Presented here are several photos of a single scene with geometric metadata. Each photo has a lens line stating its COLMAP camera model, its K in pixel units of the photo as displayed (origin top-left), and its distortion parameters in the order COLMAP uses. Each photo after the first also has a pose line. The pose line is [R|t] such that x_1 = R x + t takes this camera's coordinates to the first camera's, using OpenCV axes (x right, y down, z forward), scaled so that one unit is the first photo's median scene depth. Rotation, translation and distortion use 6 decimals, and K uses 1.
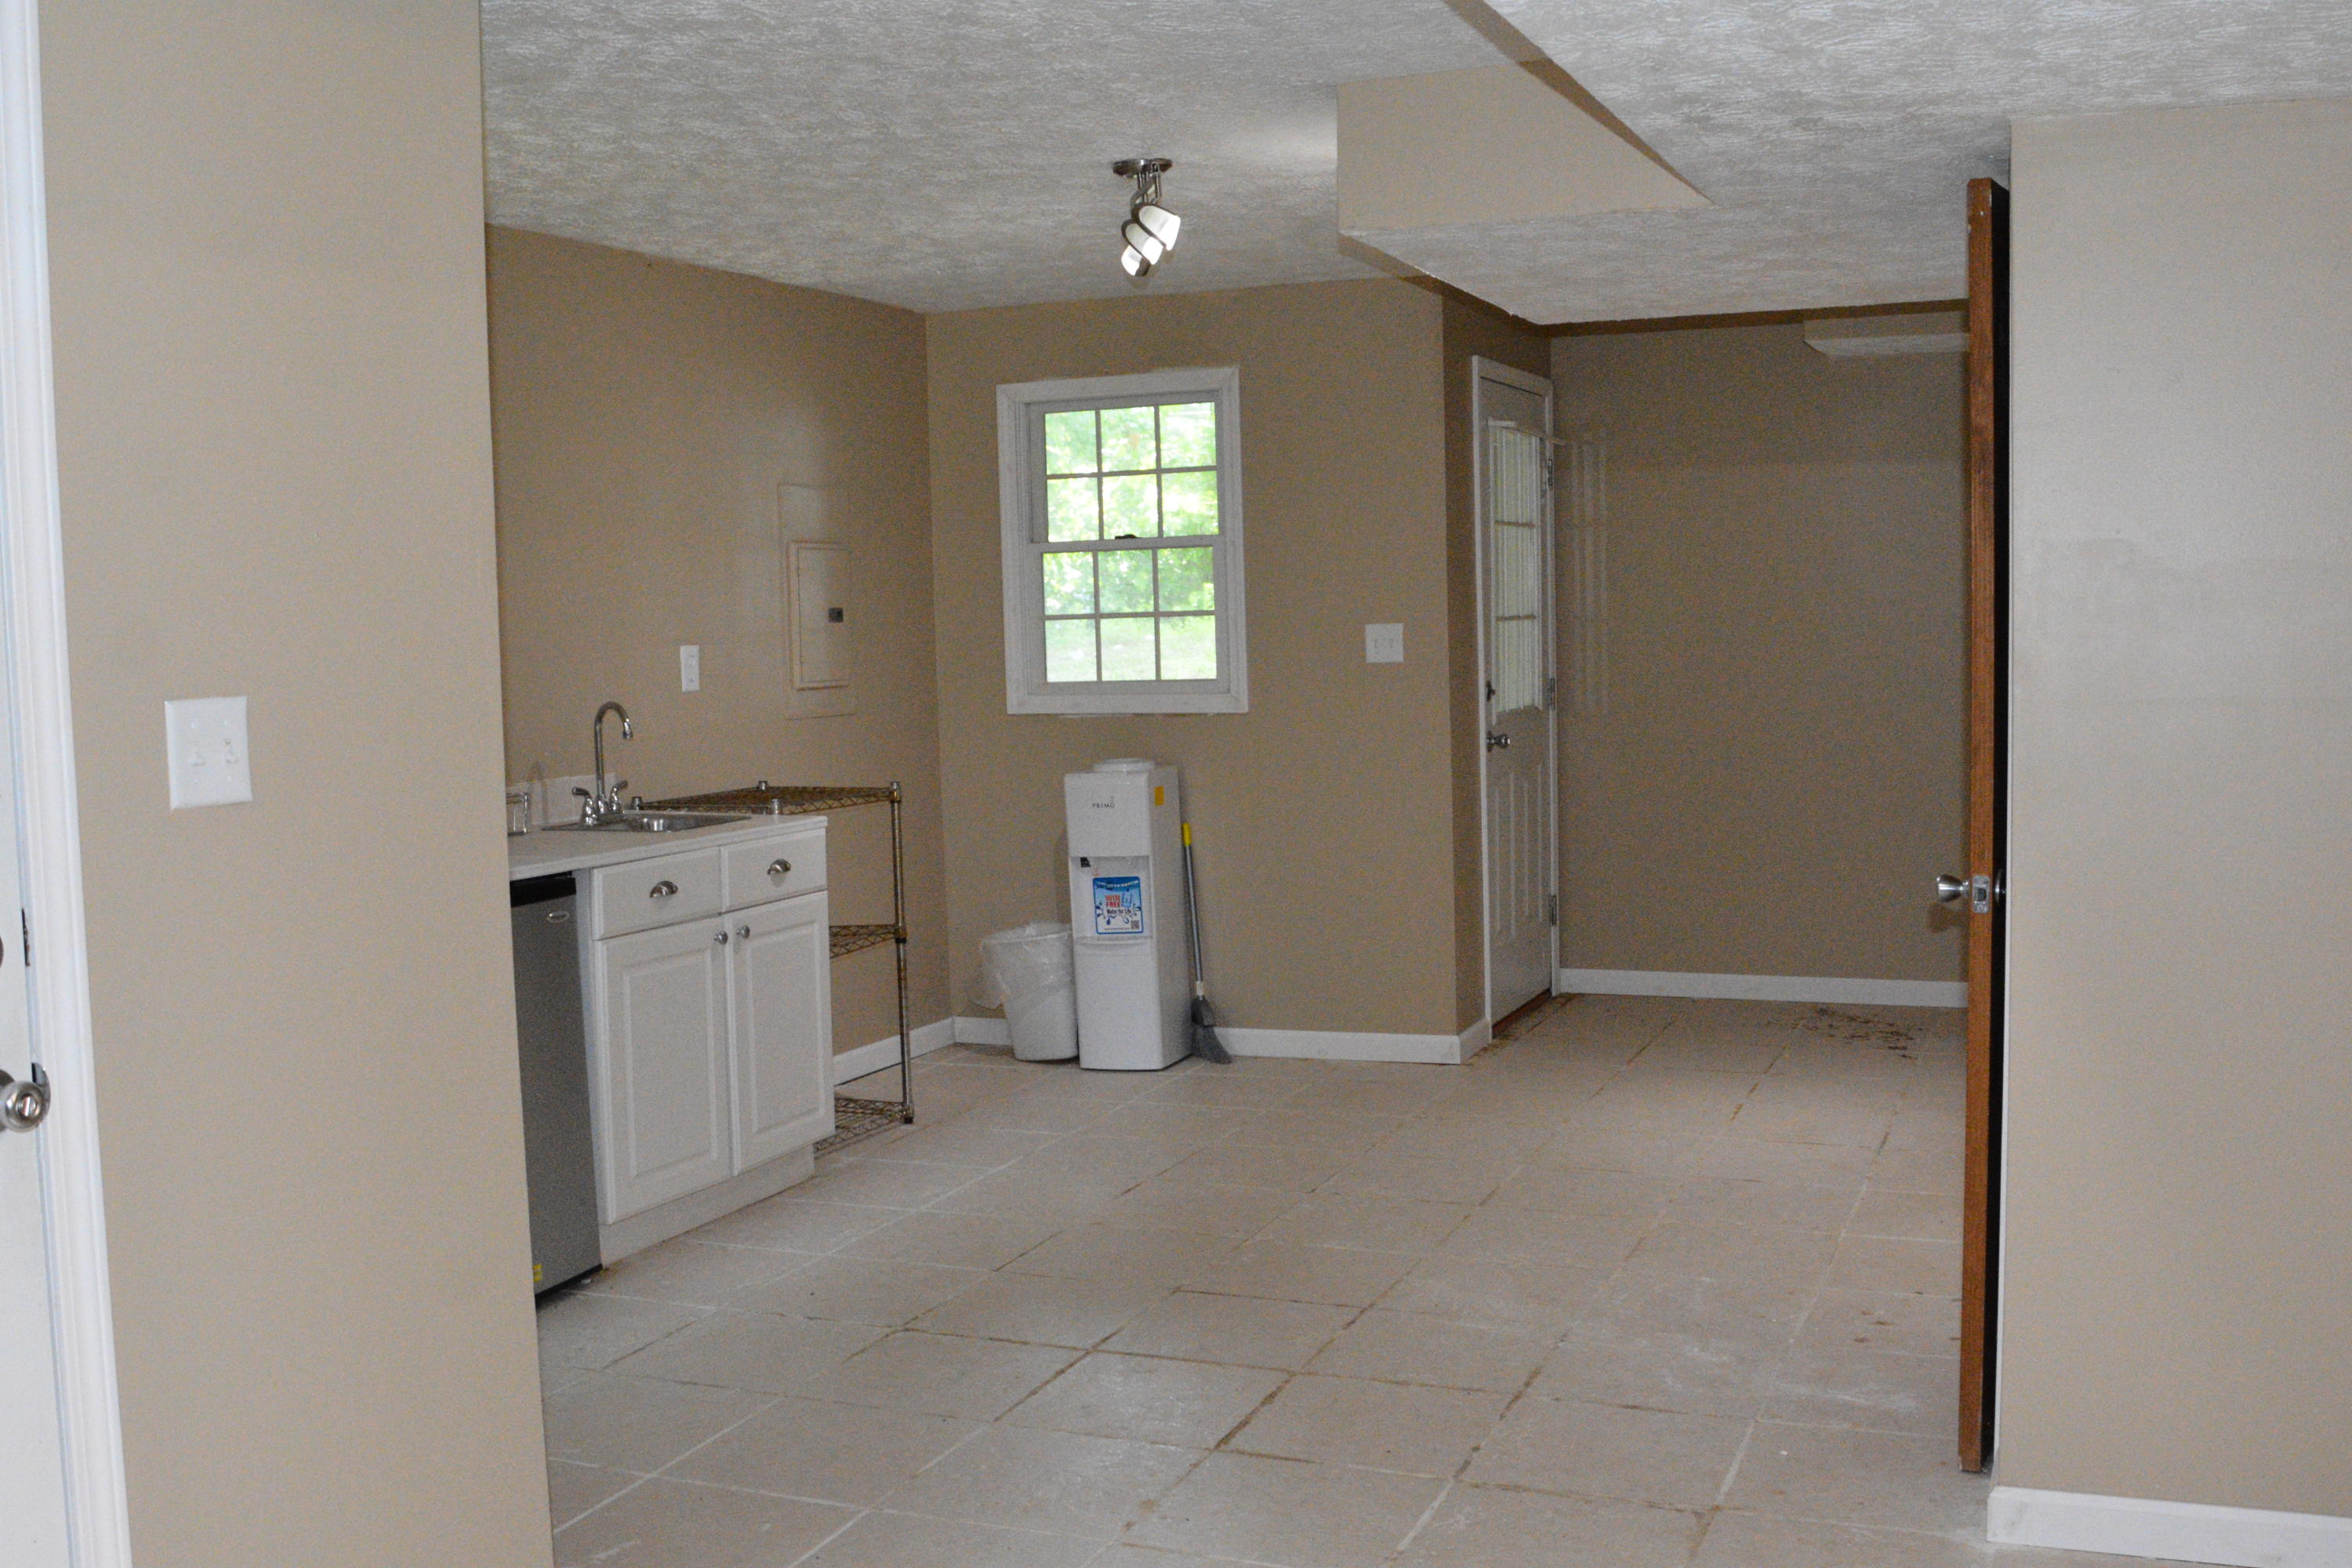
lens RADIAL K [[2320.1, 0, 1176.0], [0, 2320.1, 784.0], [0, 0, 1]] dist [-0.159669, 0.123785]
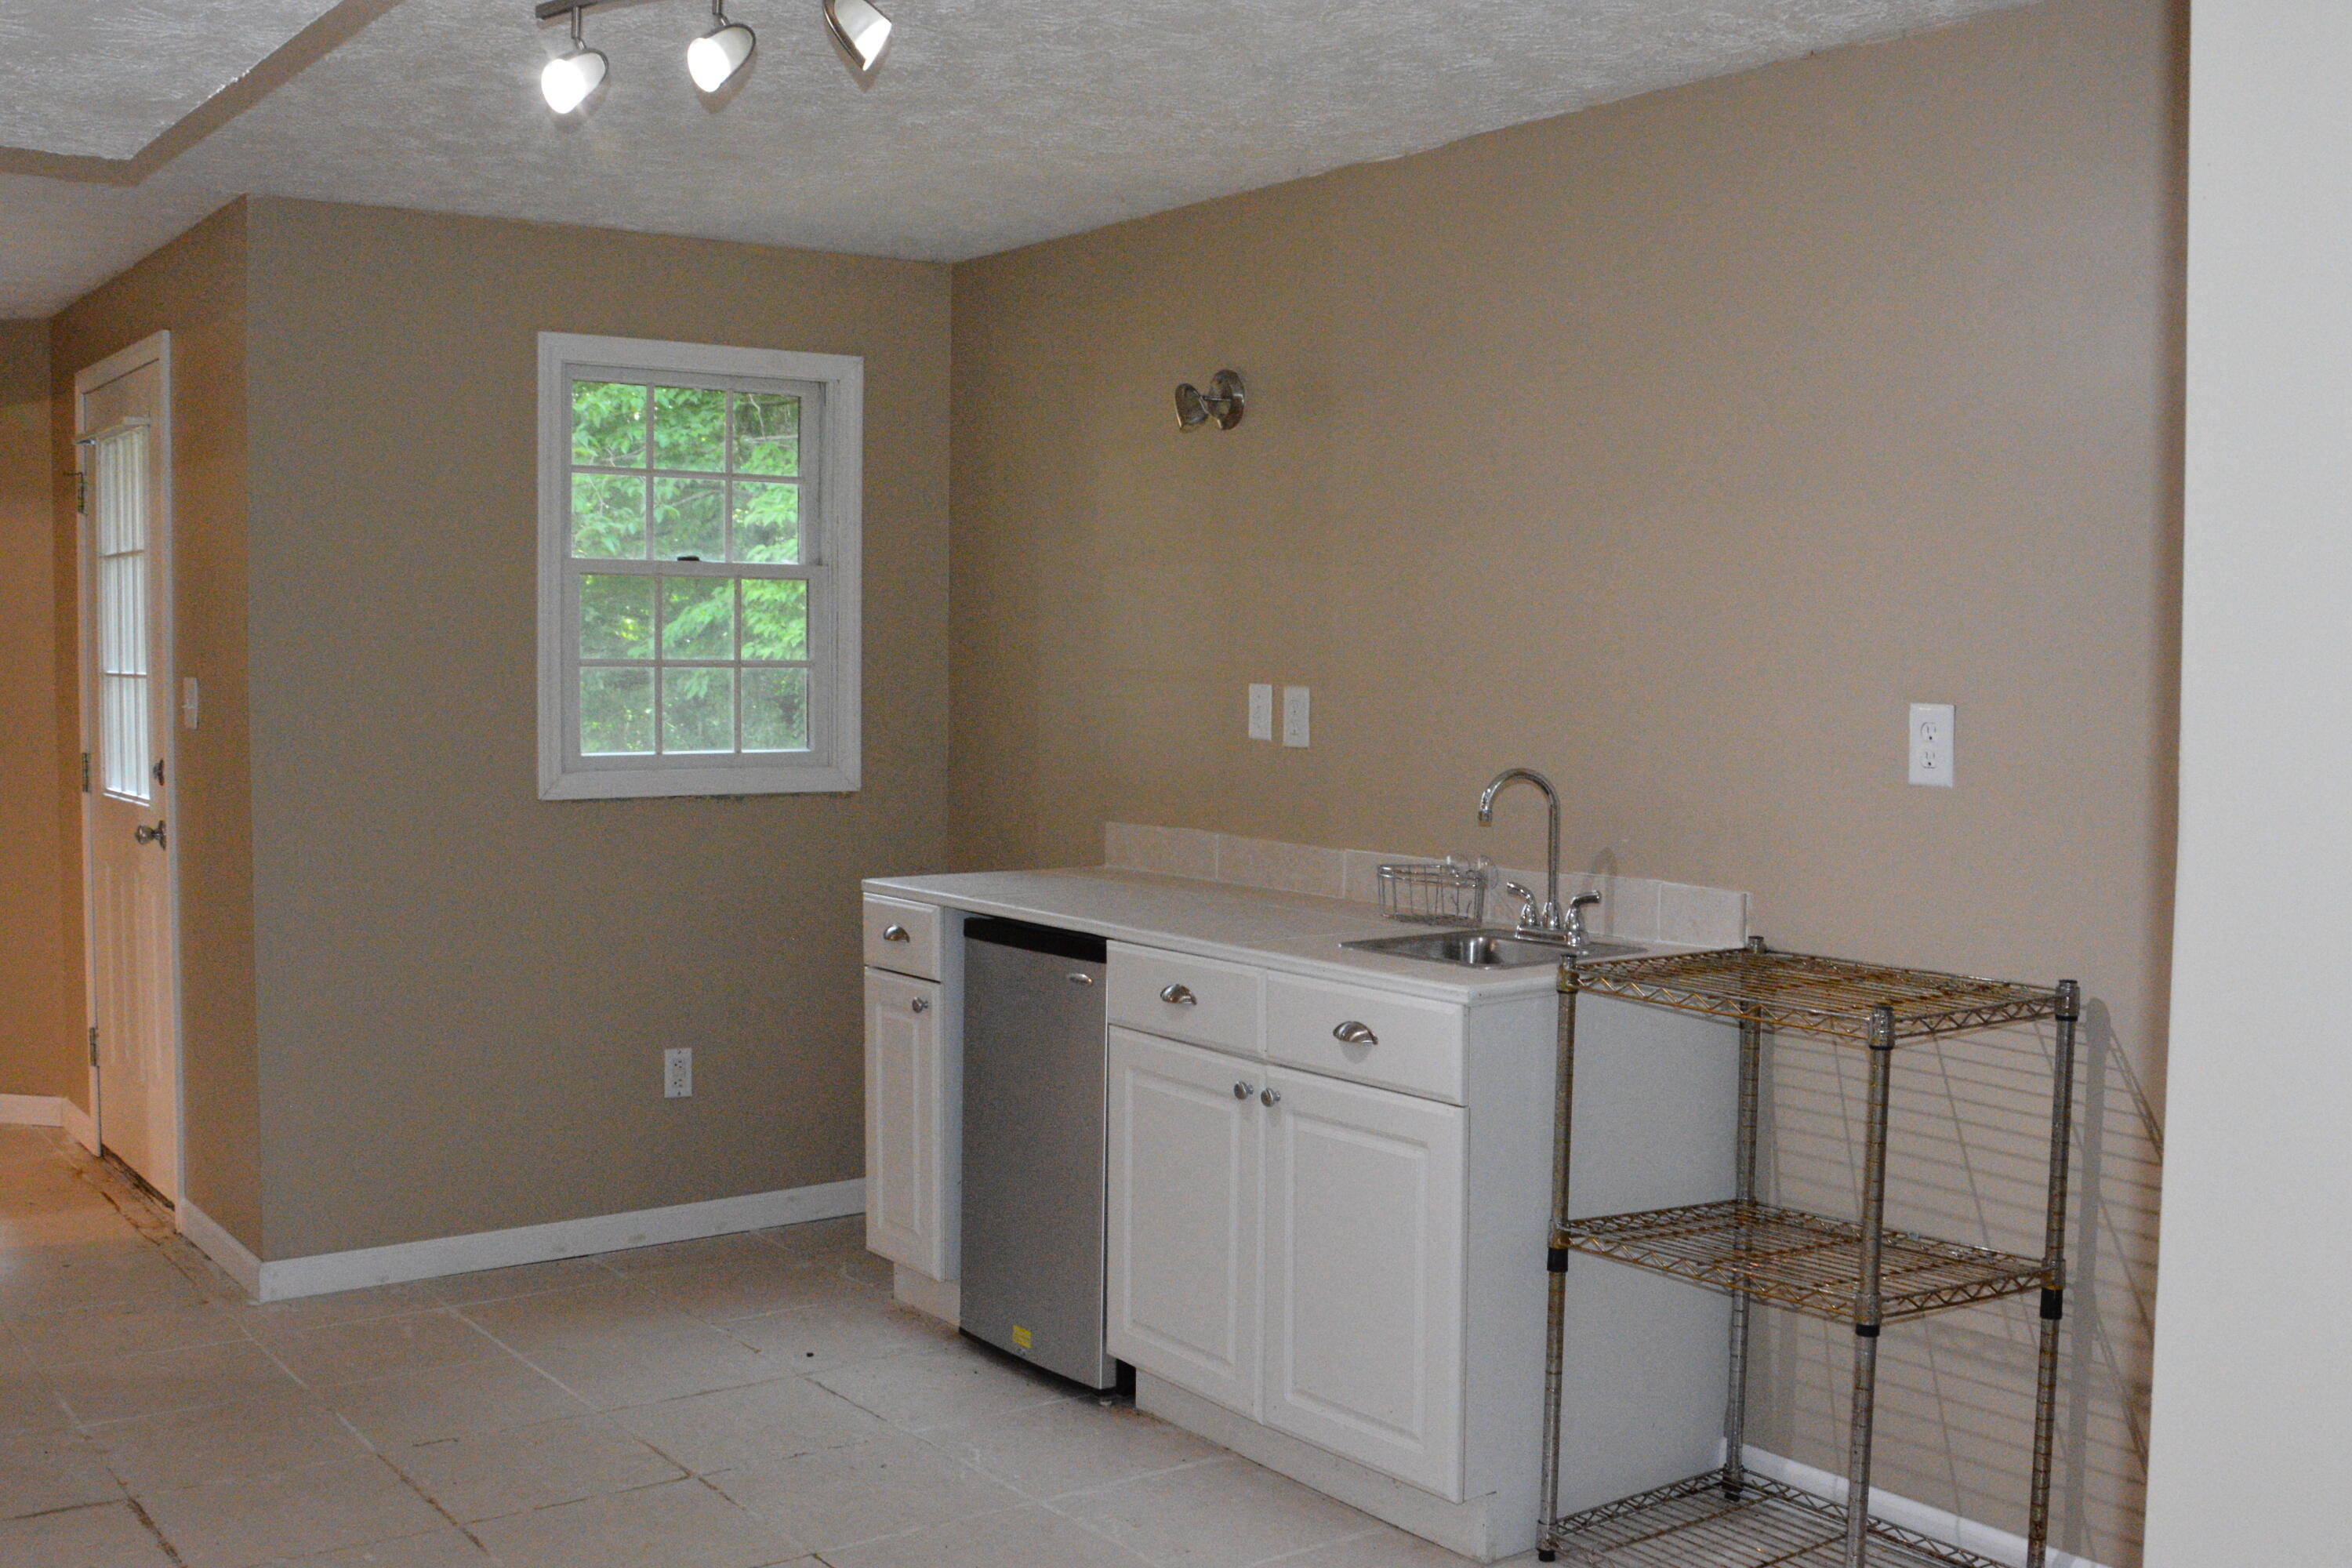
lens RADIAL K [[2320.1, 0, 1176.0], [0, 2320.1, 784.0], [0, 0, 1]] dist [-0.159669, 0.123785]
pose [[-0.507436, 0.073137, -0.858580, 0.428782], [-0.059661, 0.991018, 0.119679, -0.113813], [0.859622, 0.111953, -0.498515, 1.327994]]
